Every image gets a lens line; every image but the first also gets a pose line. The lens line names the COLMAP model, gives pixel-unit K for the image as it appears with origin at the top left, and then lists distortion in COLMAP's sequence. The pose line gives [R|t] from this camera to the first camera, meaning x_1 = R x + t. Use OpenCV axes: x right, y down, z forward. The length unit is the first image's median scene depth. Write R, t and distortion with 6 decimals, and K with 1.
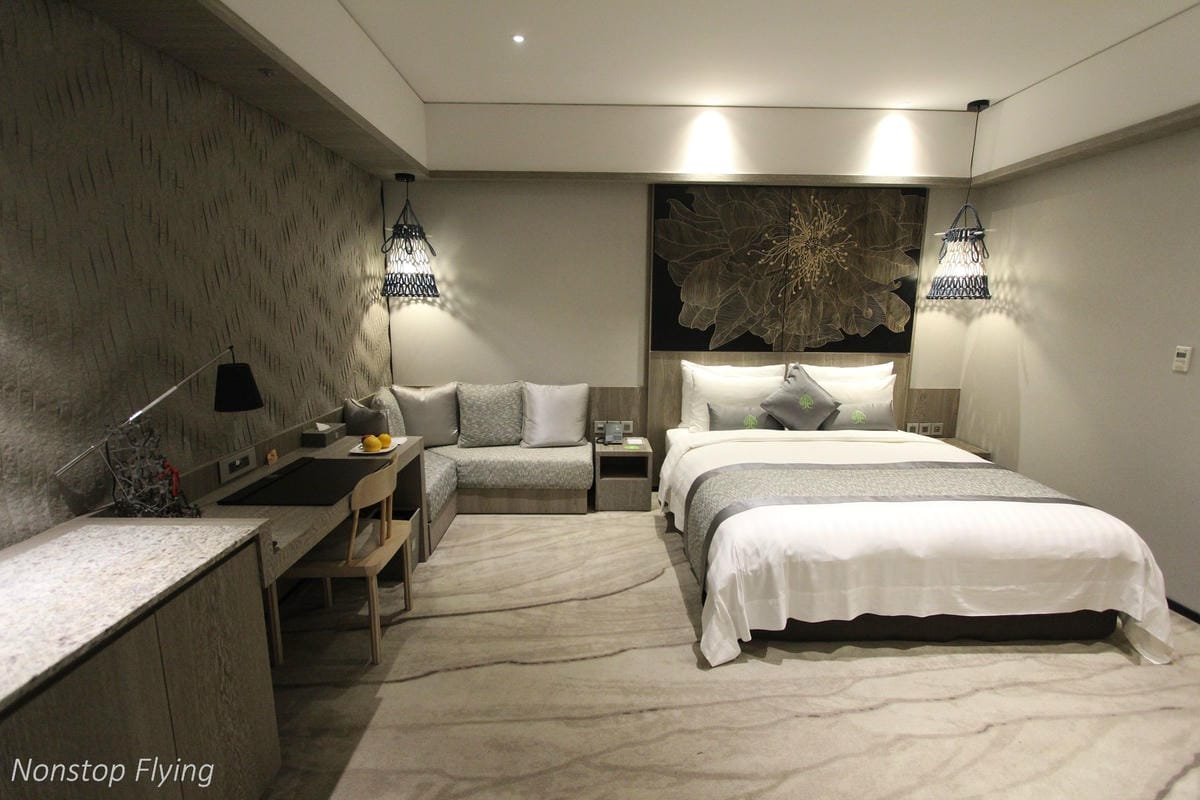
lens RADIAL K [[554.3, 0, 601.1], [0, 554.3, 397.4], [0, 0, 1]] dist [-0.018675, 0.002667]
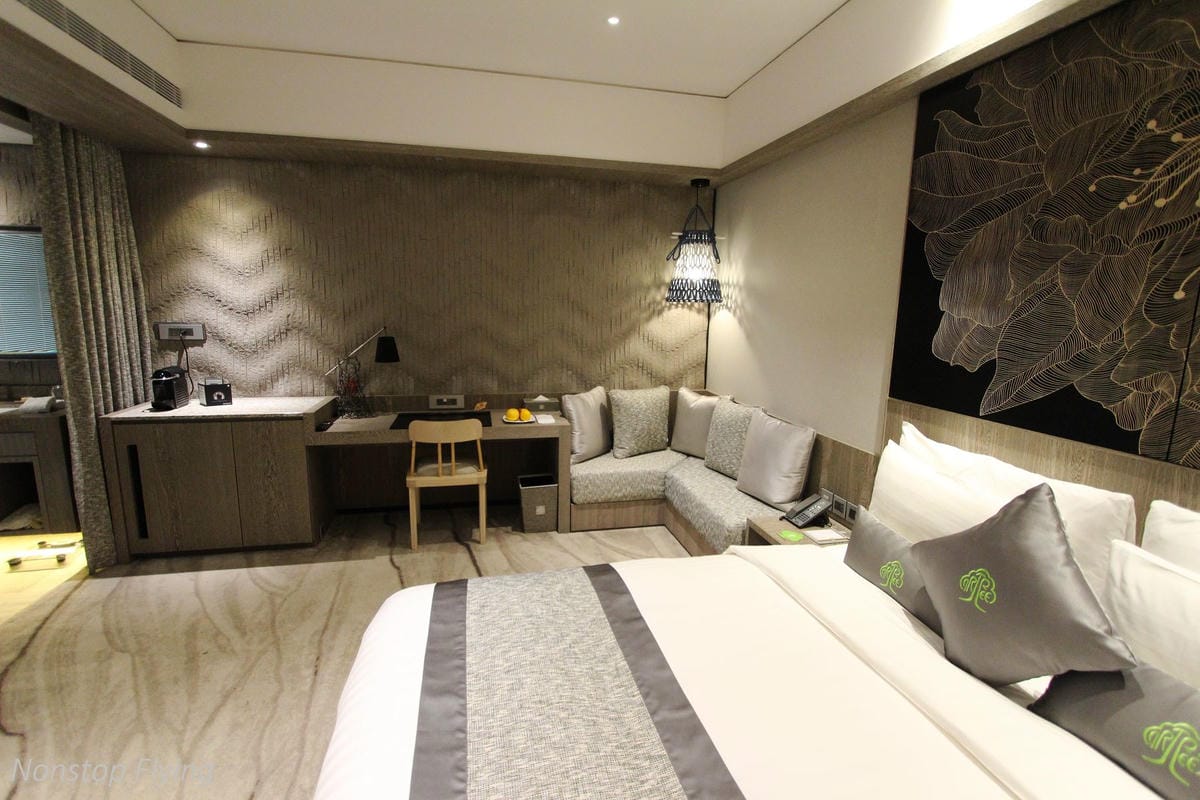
lens RADIAL K [[554.3, 0, 598.7], [0, 554.3, 397.8], [0, 0, 1]] dist [-0.018675, 0.002667]
pose [[0.205901, 0.161119, -0.965218, 0.592025], [-0.182301, 0.975401, 0.123930, -0.102375], [0.961442, 0.150443, 0.230208, 0.608586]]
